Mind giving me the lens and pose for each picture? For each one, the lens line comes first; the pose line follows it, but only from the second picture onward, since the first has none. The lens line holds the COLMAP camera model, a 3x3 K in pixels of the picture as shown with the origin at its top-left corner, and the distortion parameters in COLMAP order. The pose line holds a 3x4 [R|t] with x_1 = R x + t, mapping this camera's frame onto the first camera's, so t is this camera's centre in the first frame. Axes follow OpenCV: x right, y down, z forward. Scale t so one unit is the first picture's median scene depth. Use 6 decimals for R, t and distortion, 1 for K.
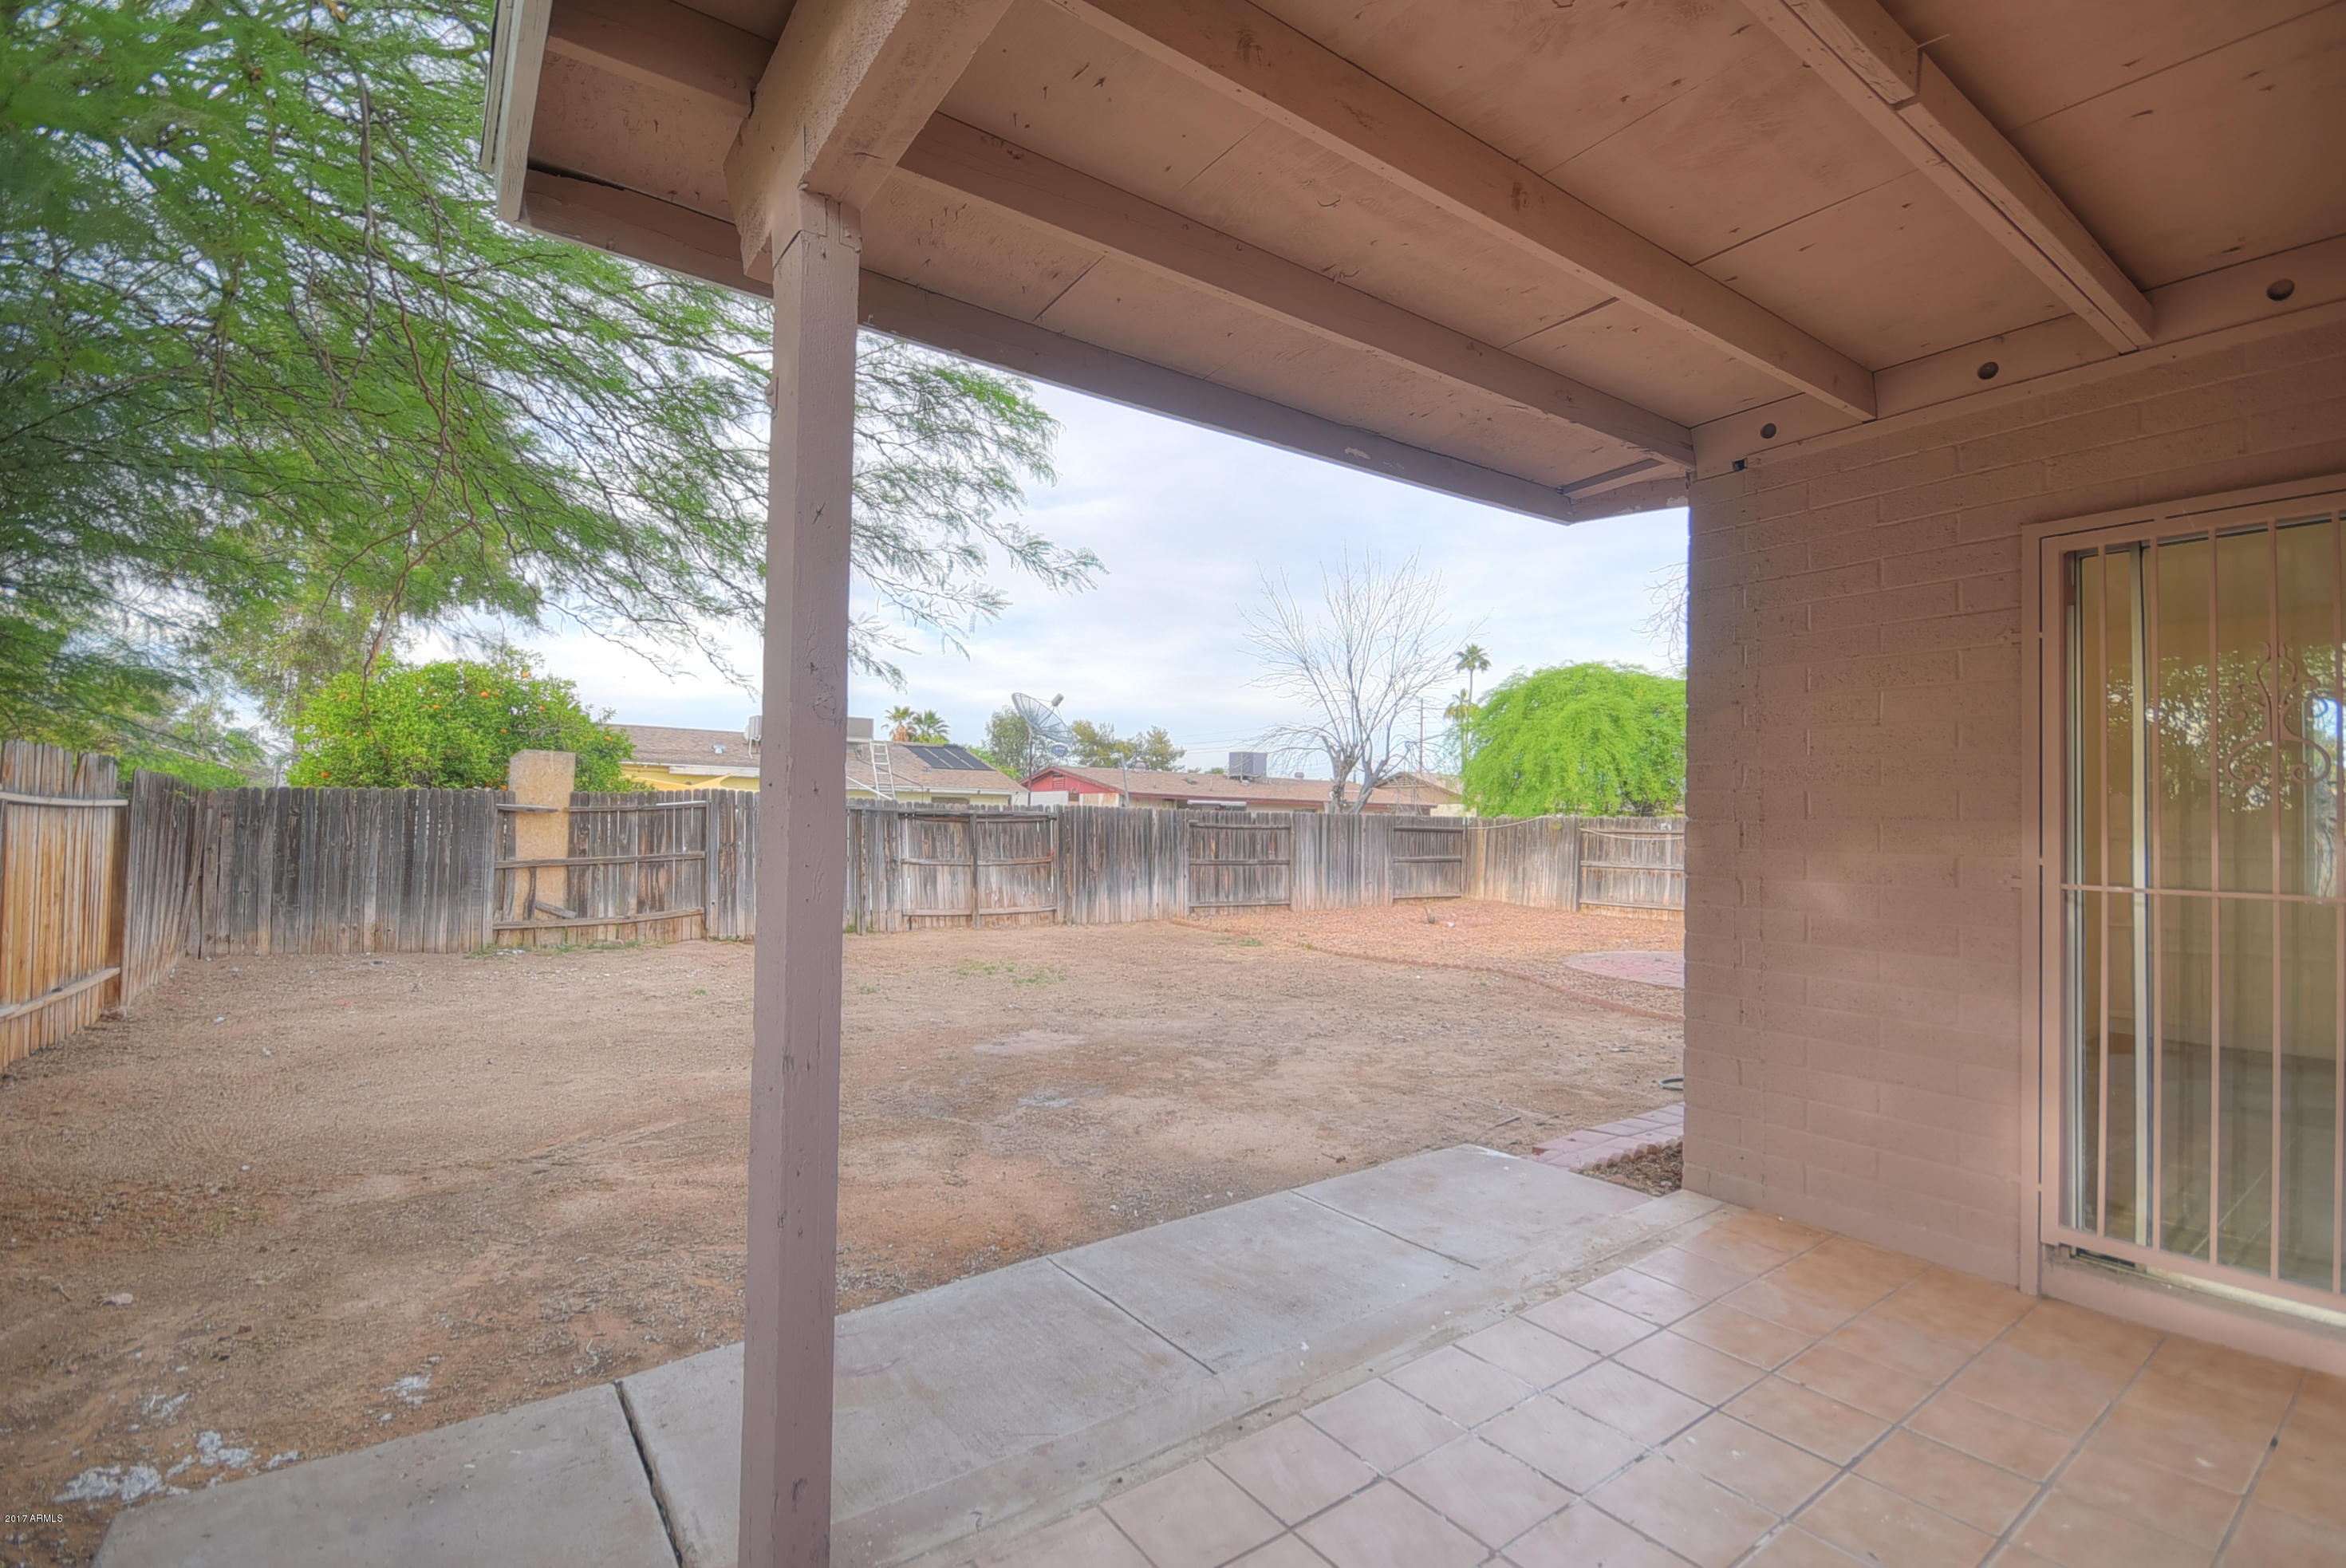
lens RADIAL K [[1035.9, 0, 1163.5], [0, 1035.9, 792.8], [0, 0, 1]] dist [0.004965, -0.002160]
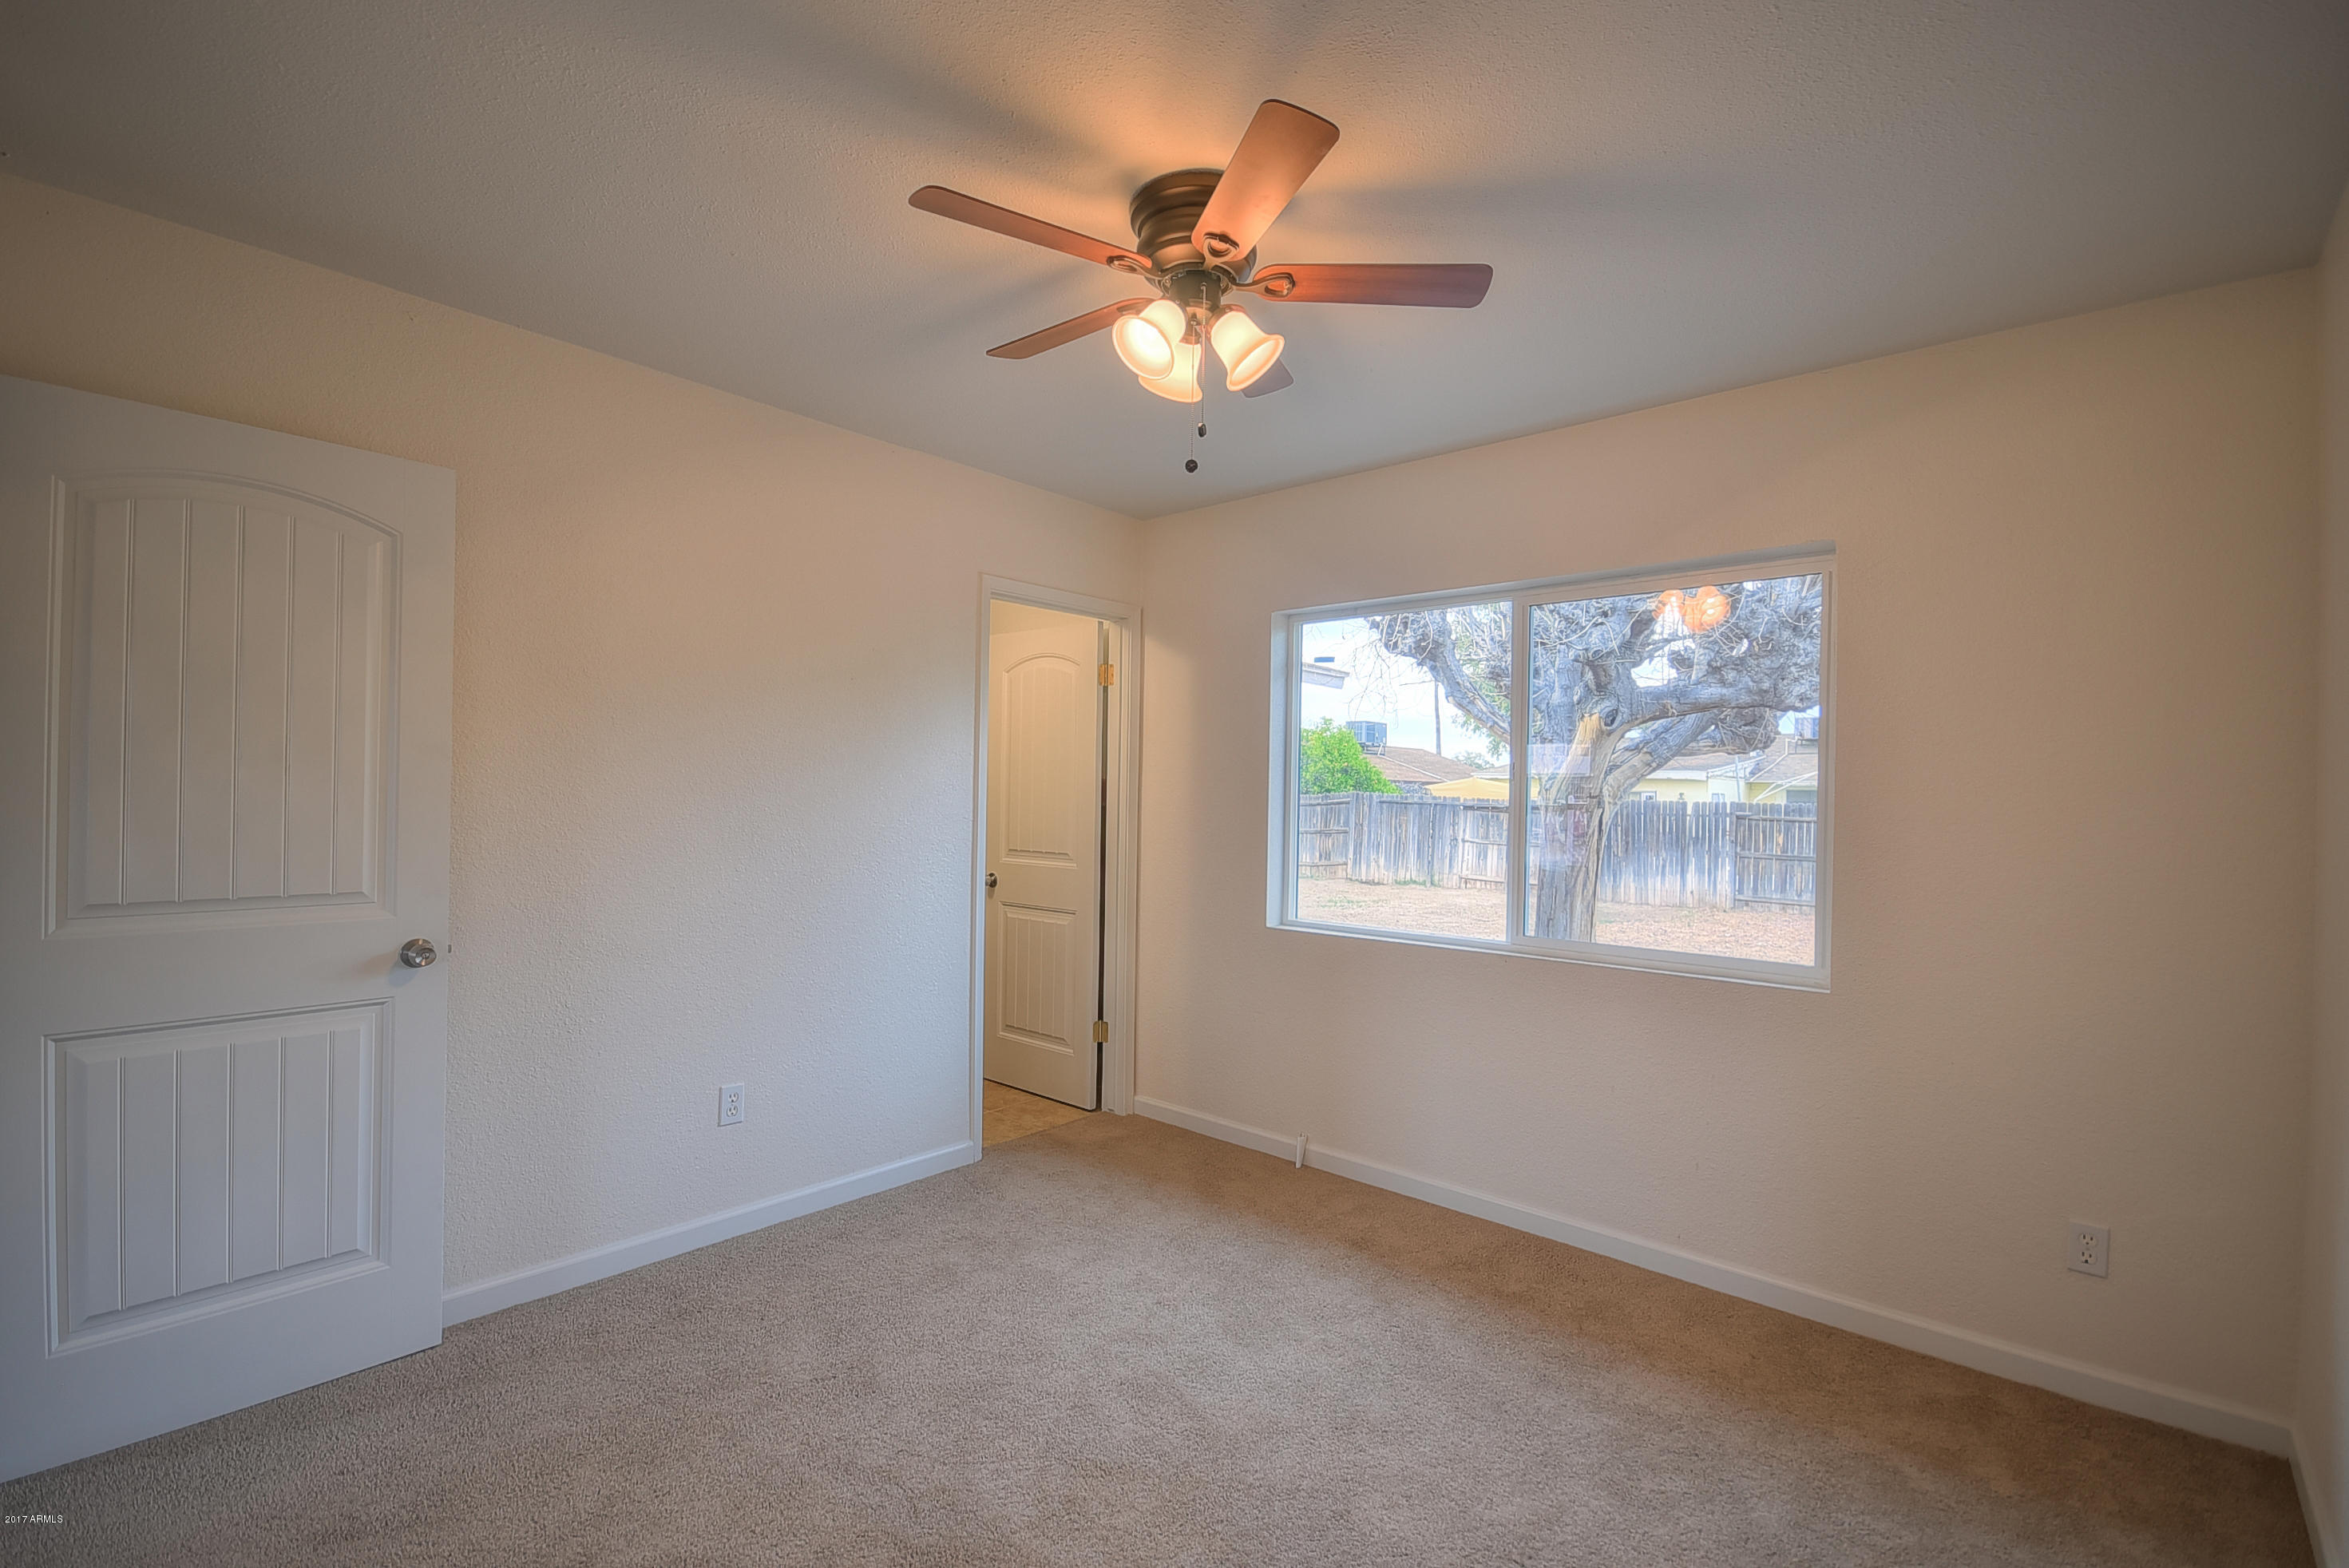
lens RADIAL K [[1037.3, 0, 1176.6], [0, 1037.3, 793.9], [0, 0, 1]] dist [0.004965, -0.002160]
pose [[0.224072, -0.014379, -0.974467, 1.253562], [0.017065, 0.999796, -0.010829, 0.014342], [0.974423, -0.014203, 0.224272, 0.357964]]
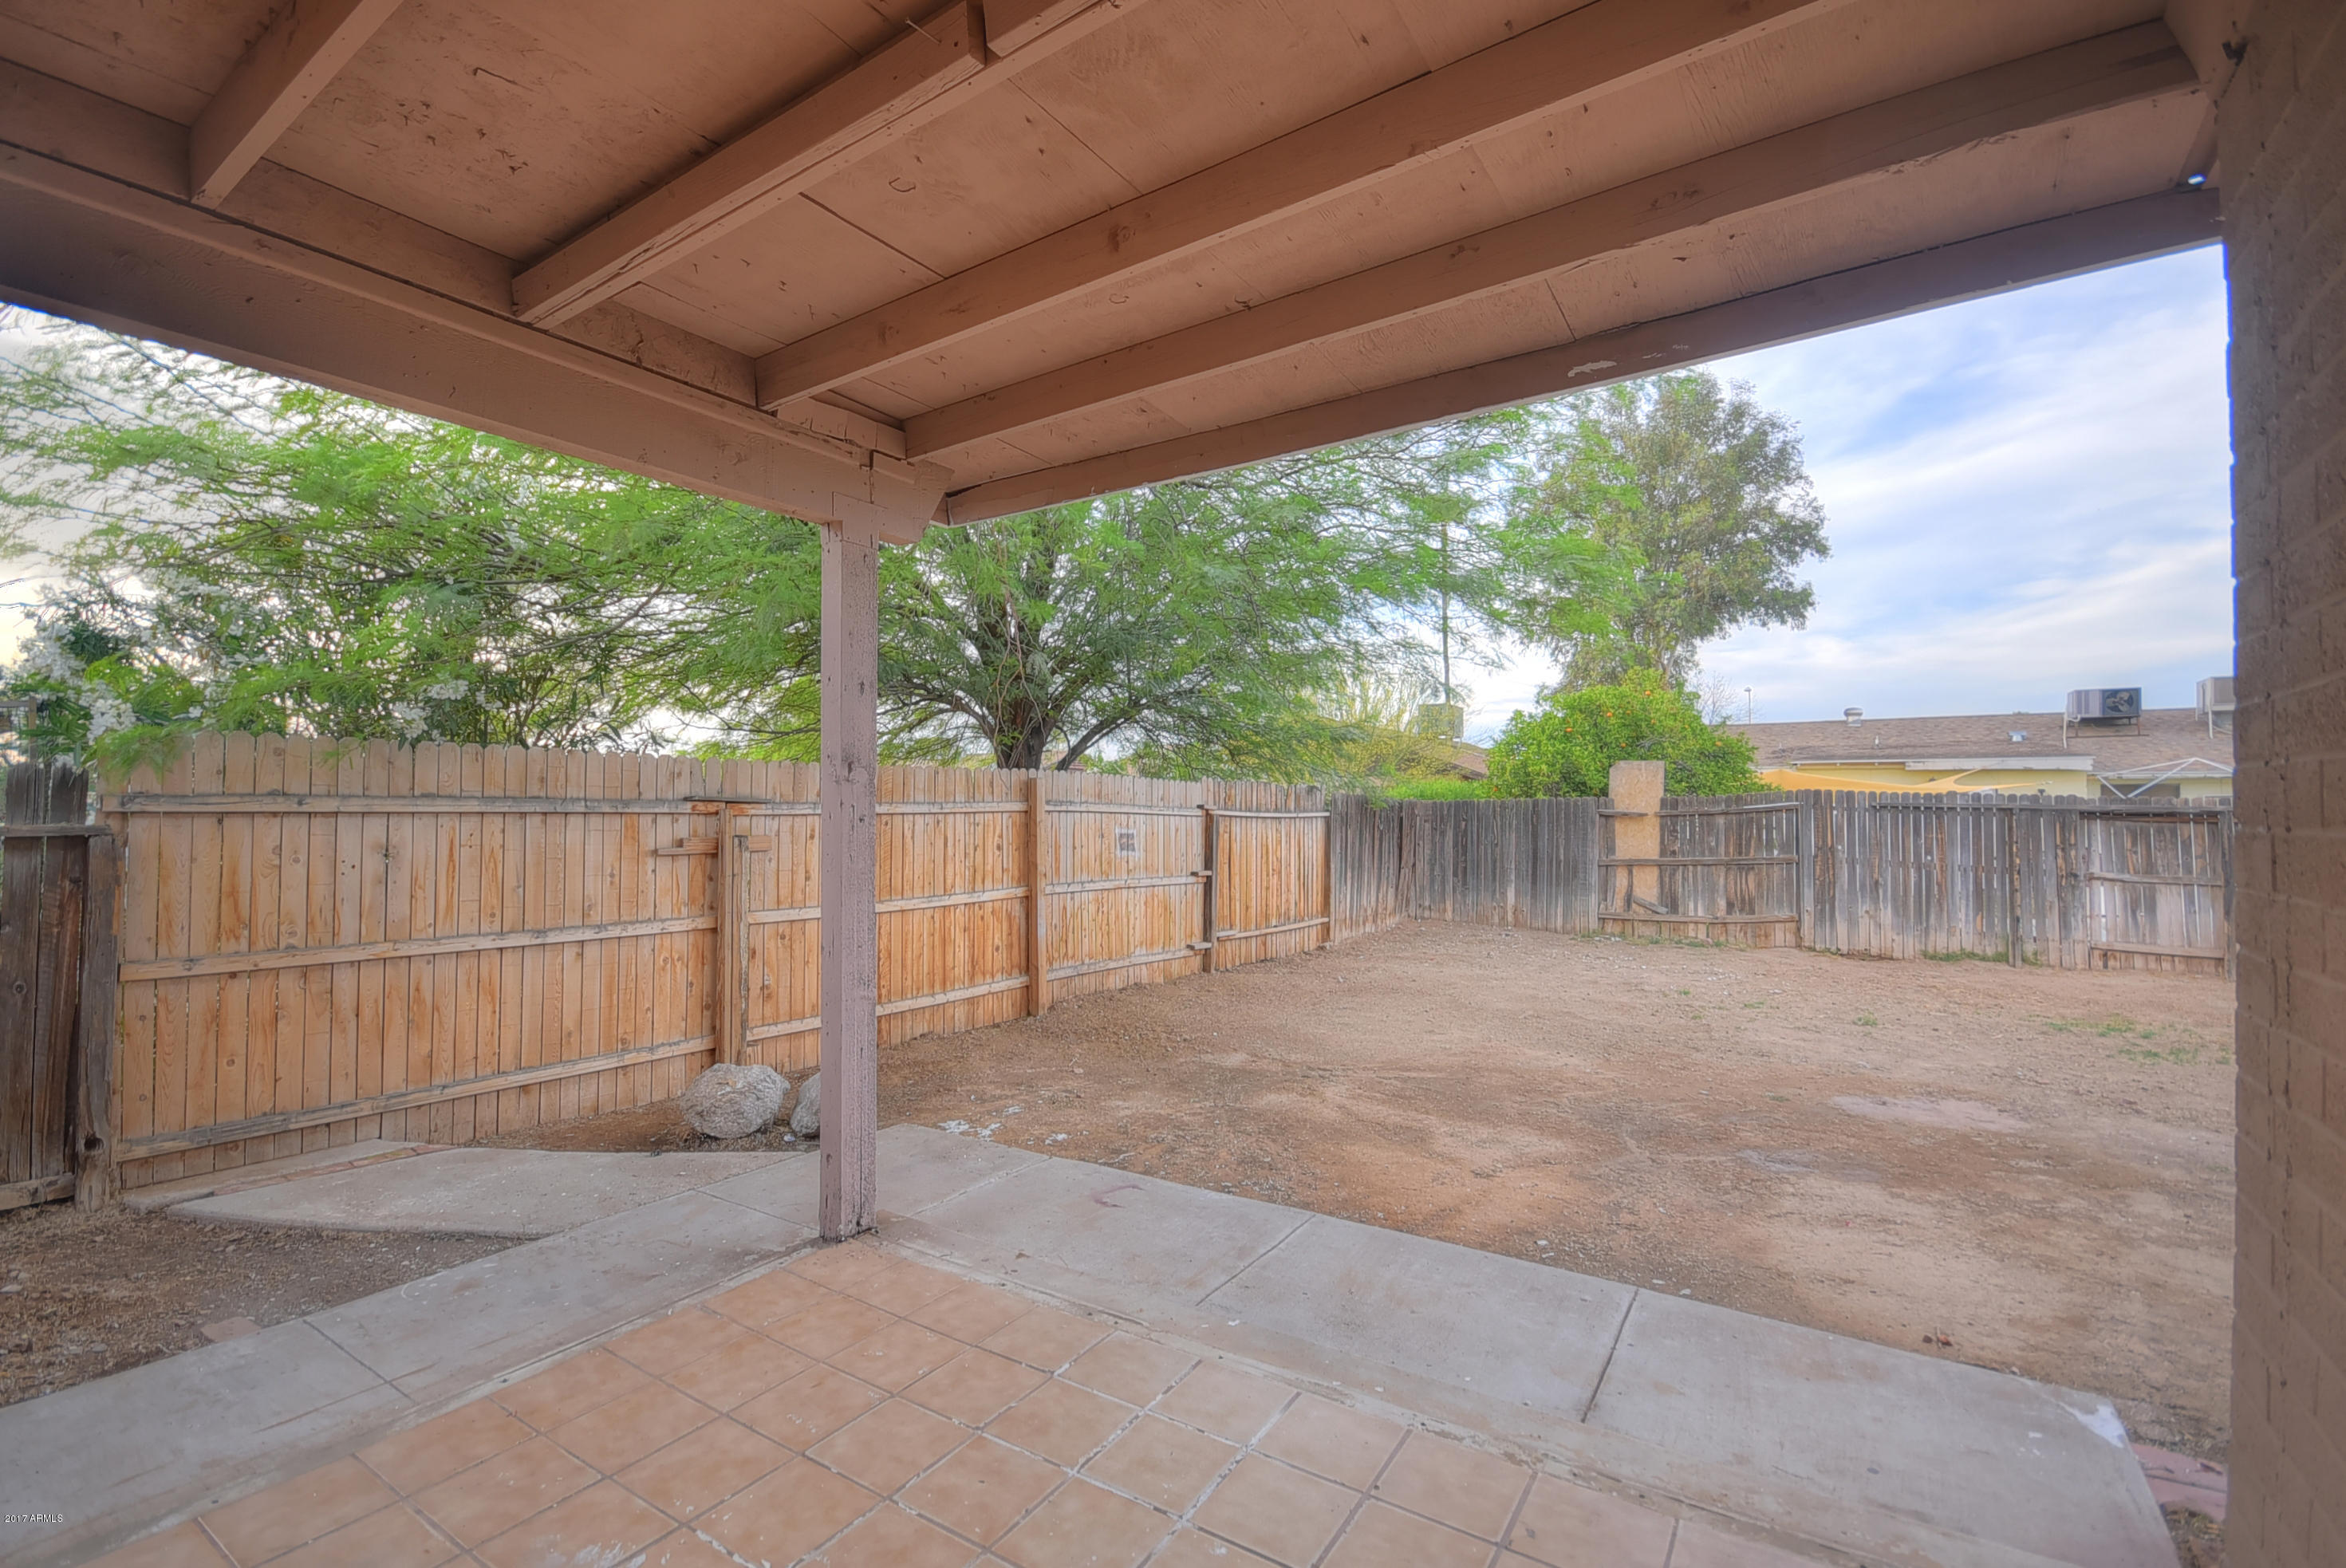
lens RADIAL K [[1035.9, 0, 1161.1], [0, 1035.9, 792.1], [0, 0, 1]] dist [0.004965, -0.002160]
pose [[0.355144, -0.031443, -0.934283, 0.255528], [0.030238, 0.999298, -0.022138, 0.002243], [0.934322, -0.020388, 0.355845, 0.127429]]
